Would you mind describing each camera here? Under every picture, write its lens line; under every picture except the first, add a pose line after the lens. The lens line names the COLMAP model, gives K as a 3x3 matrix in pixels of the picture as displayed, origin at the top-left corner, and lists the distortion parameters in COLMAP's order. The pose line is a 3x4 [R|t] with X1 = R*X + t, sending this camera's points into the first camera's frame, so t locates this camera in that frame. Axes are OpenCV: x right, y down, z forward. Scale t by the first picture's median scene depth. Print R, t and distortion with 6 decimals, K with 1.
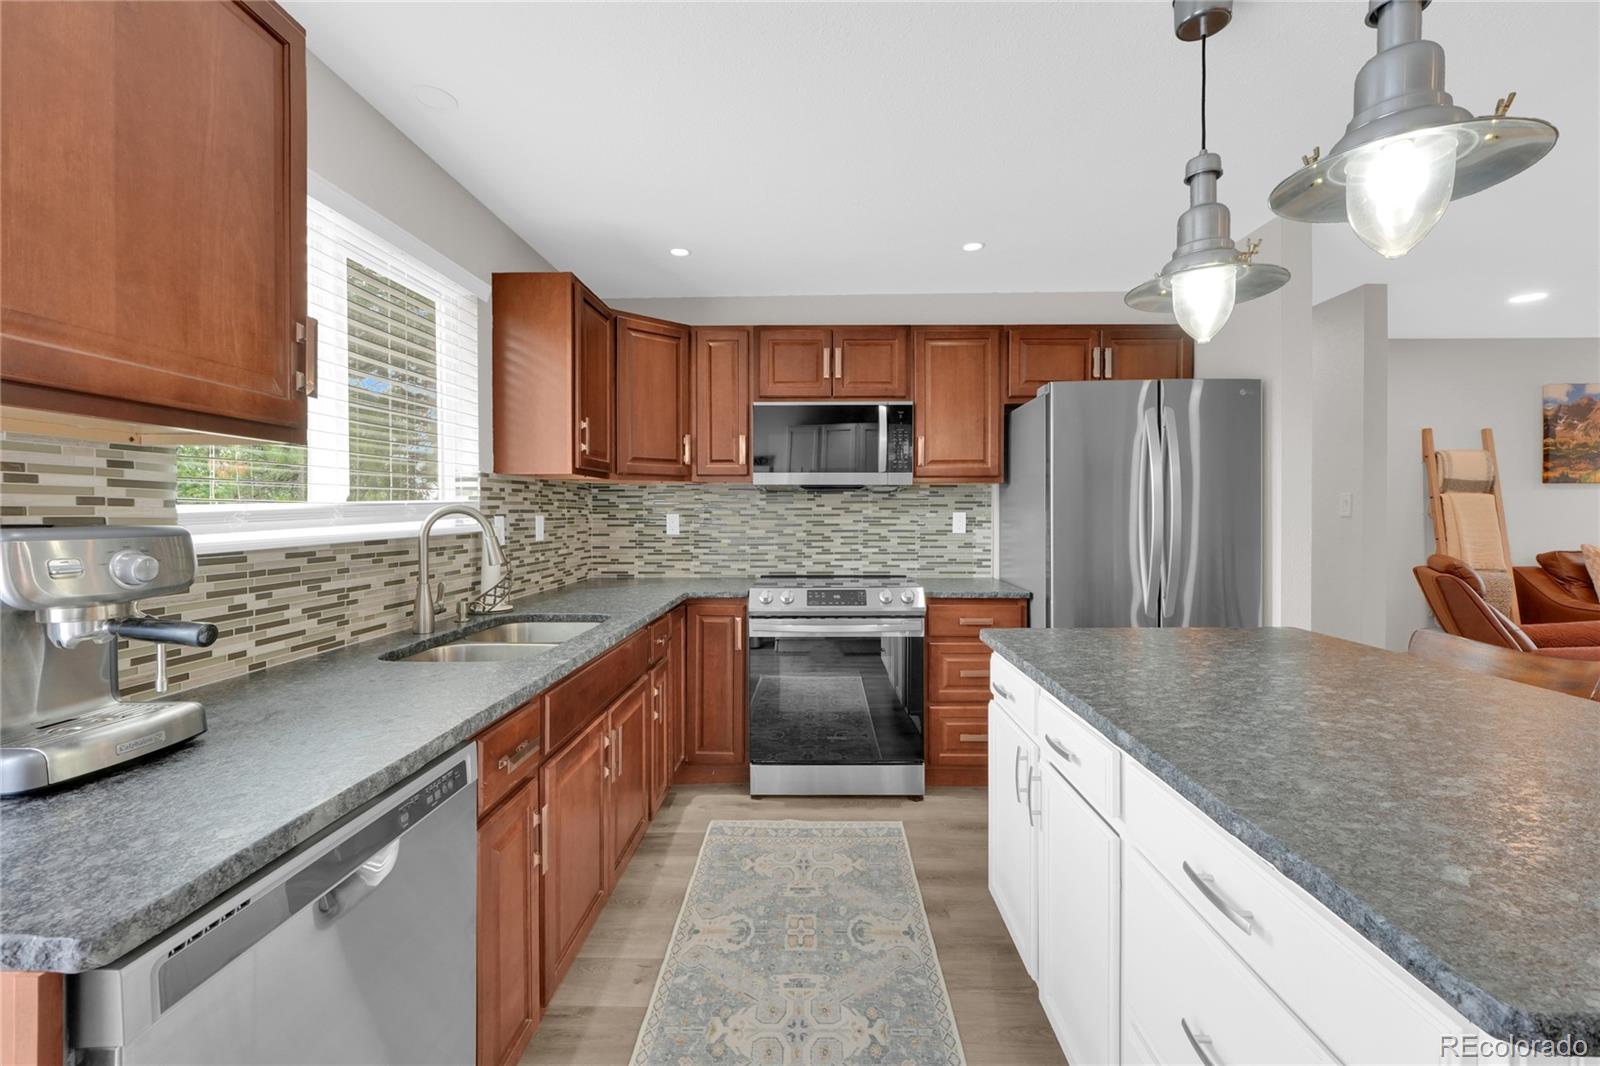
lens RADIAL K [[674.8, 0, 806.2], [0, 674.8, 517.9], [0, 0, 1]] dist [-0.002212, 0.001291]
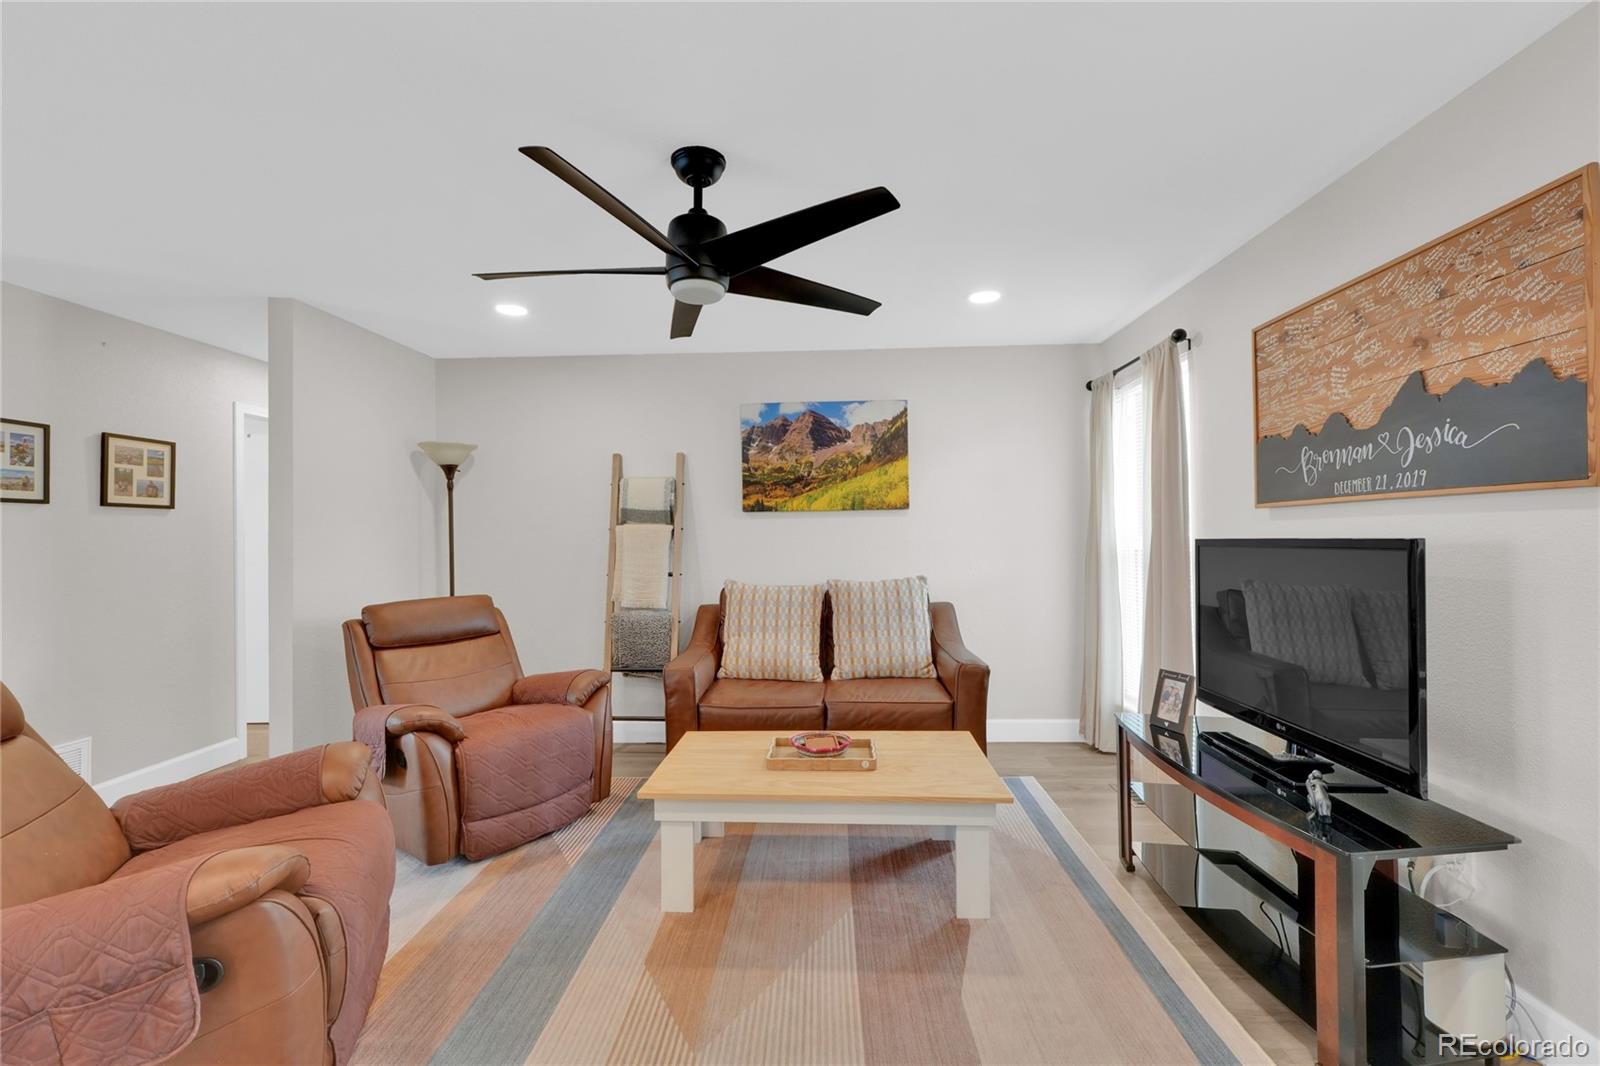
lens RADIAL K [[674.8, 0, 799.9], [0, 674.8, 526.8], [0, 0, 1]] dist [-0.002212, 0.001291]
pose [[0.999816, -0.011384, -0.015431, 1.501093], [0.010986, 0.999610, -0.025678, -0.008999], [0.015717, 0.025504, 0.999551, 0.113654]]
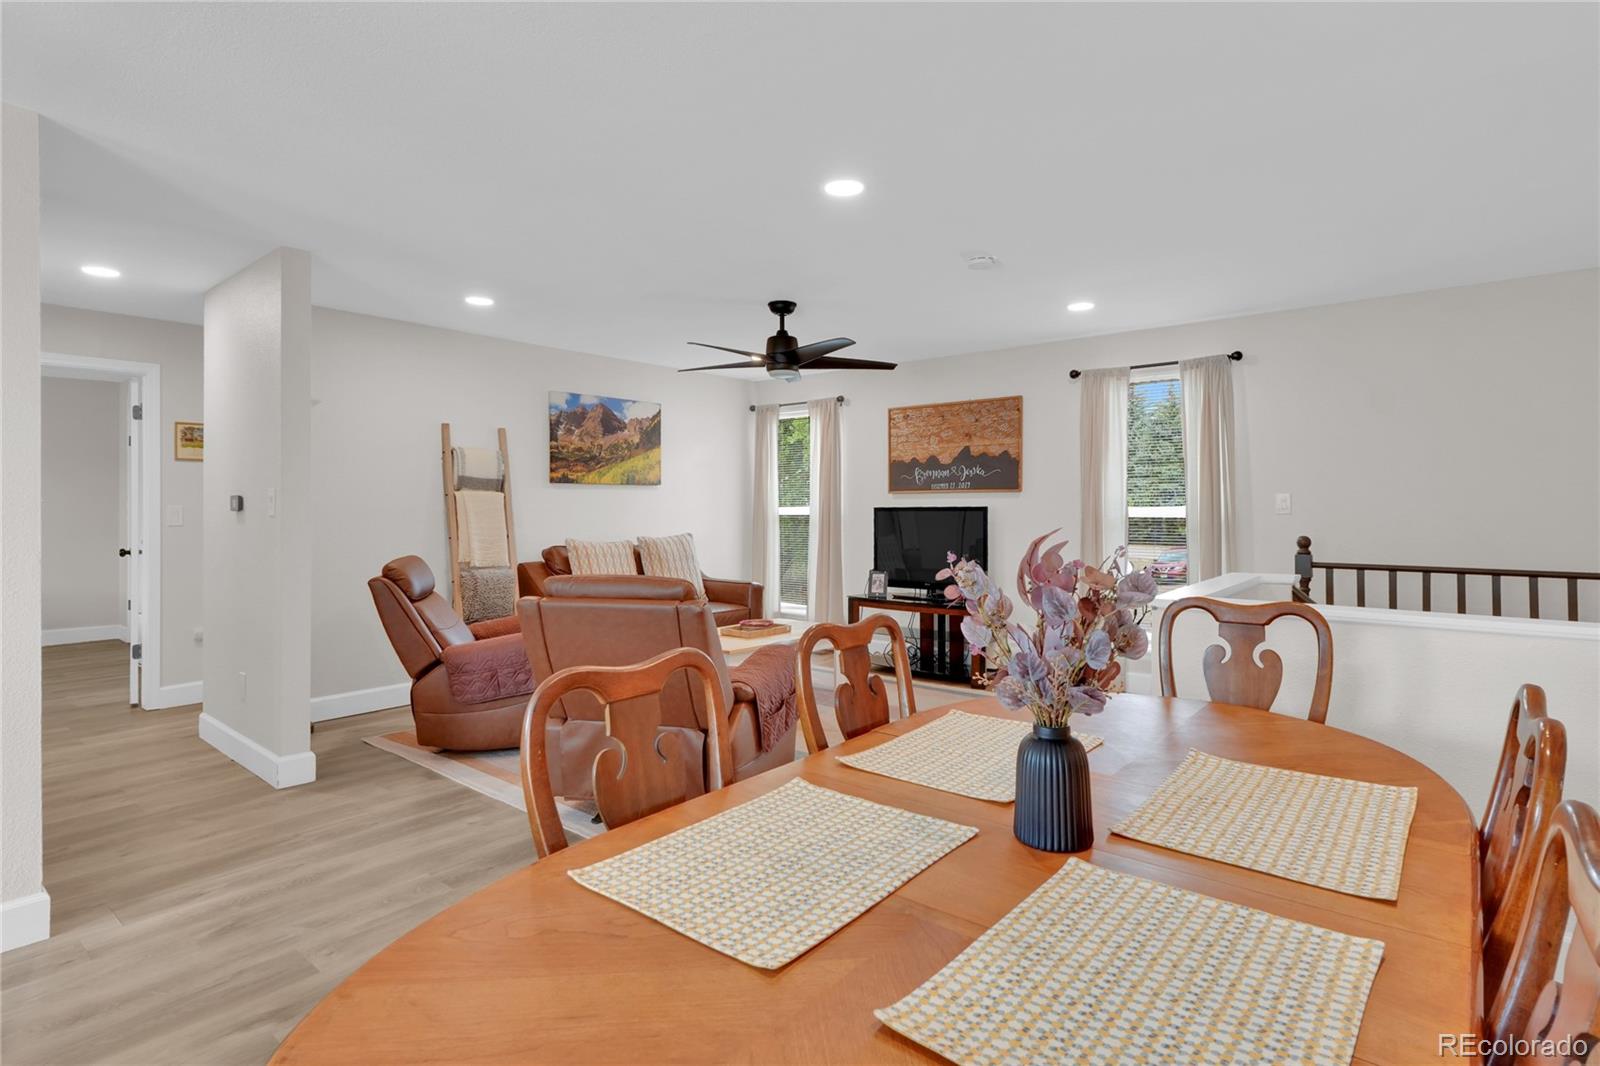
lens RADIAL K [[815.4, 0, 806.4], [0, 815.4, 510.1], [0, 0, 1]] dist [0.001929, 0.000224]
pose [[0.619416, -0.003627, 0.785055, 0.413970], [0.009726, 0.999948, -0.003053, -0.000178], [-0.785003, 0.009526, 0.619419, -0.157246]]
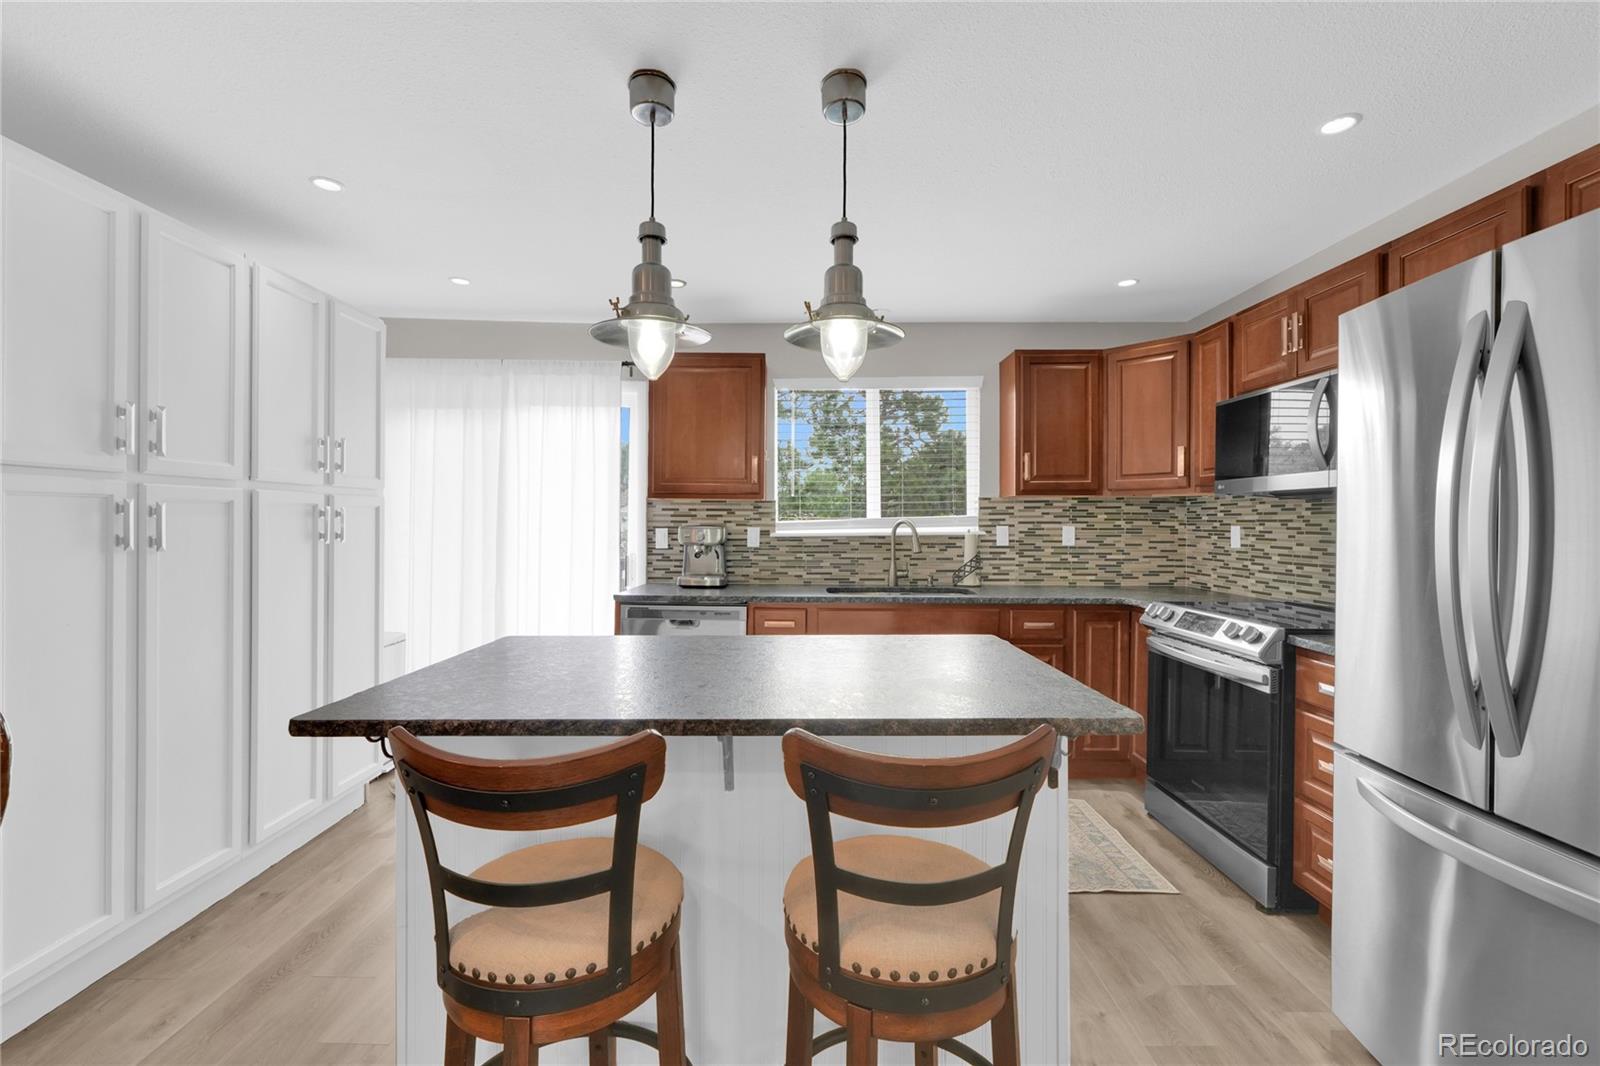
lens RADIAL K [[674.8, 0, 802.8], [0, 674.8, 524.0], [0, 0, 1]] dist [-0.002212, 0.001291]
pose [[0.024938, 0.004157, -0.999680, 0.720459], [-0.012238, 0.999918, 0.003853, -0.004810], [0.999614, 0.012138, 0.024987, 0.375376]]
